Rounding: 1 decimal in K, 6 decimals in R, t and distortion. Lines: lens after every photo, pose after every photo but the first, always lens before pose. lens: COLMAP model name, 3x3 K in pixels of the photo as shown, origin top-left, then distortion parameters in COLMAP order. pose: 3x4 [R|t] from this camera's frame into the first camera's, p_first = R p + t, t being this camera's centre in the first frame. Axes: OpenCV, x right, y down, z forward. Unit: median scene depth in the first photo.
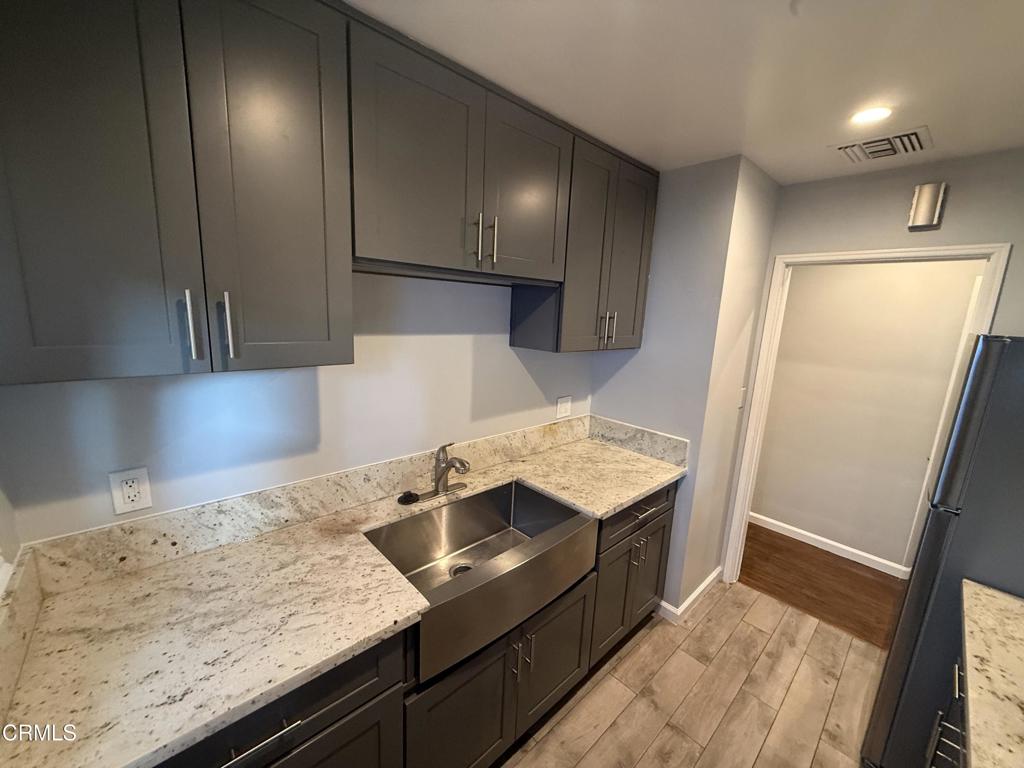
lens RADIAL K [[406.6, 0, 508.5], [0, 406.6, 384.4], [0, 0, 1]] dist [0.000976, -0.000230]
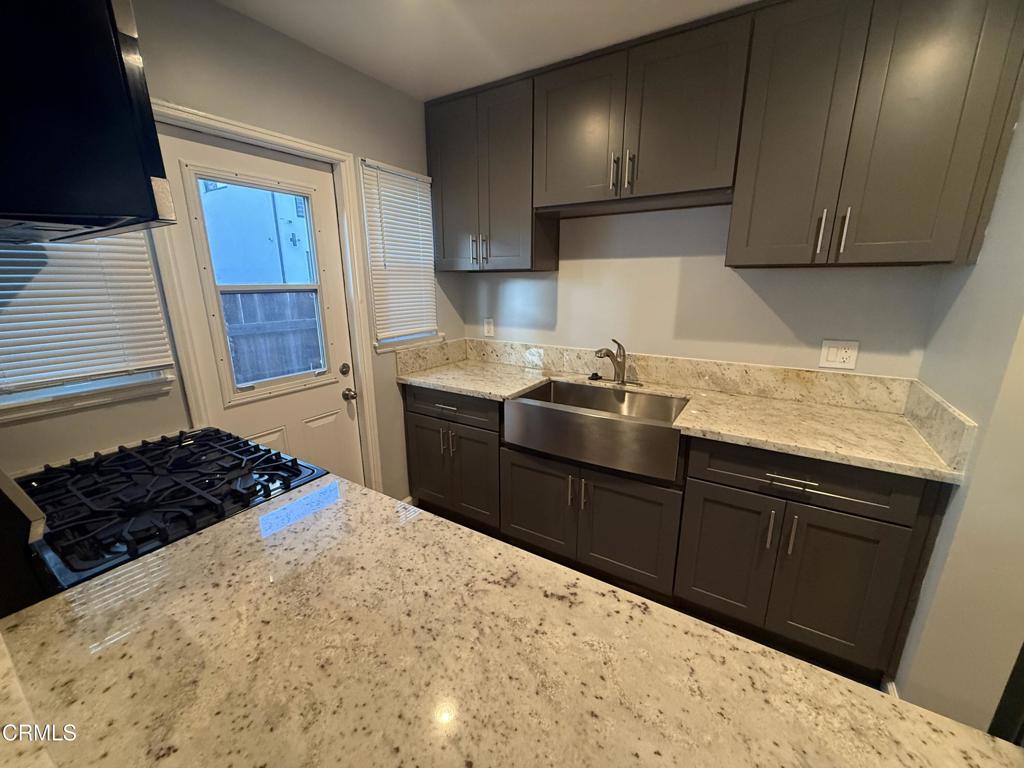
lens RADIAL K [[406.6, 0, 508.5], [0, 406.6, 384.4], [0, 0, 1]] dist [0.000976, -0.000230]
pose [[0.256801, 0.194735, -0.946642, 0.848258], [-0.162531, 0.974242, 0.156322, 0.110472], [0.952700, 0.113715, 0.281837, 0.265344]]
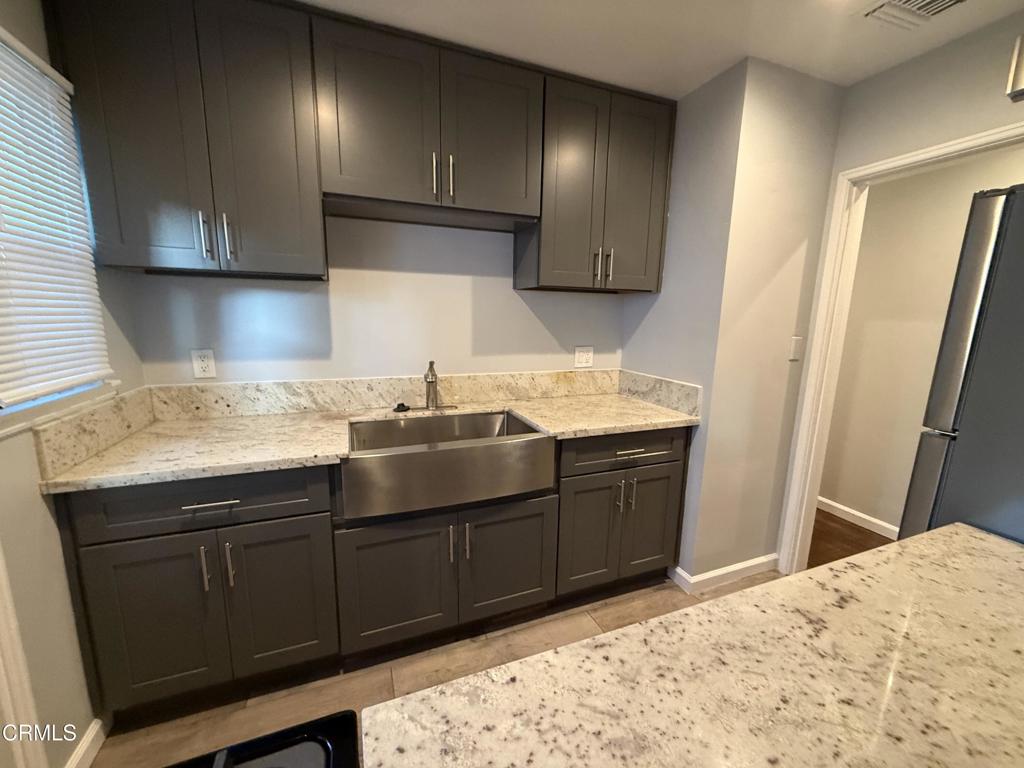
lens RADIAL K [[407.2, 0, 507.9], [0, 407.2, 384.6], [0, 0, 1]] dist [0.000986, -0.000030]
pose [[0.930673, 0.035390, -0.364136, 0.401403], [-0.043396, 0.998962, -0.013824, 0.177801], [0.363269, 0.028667, 0.931243, -0.006415]]
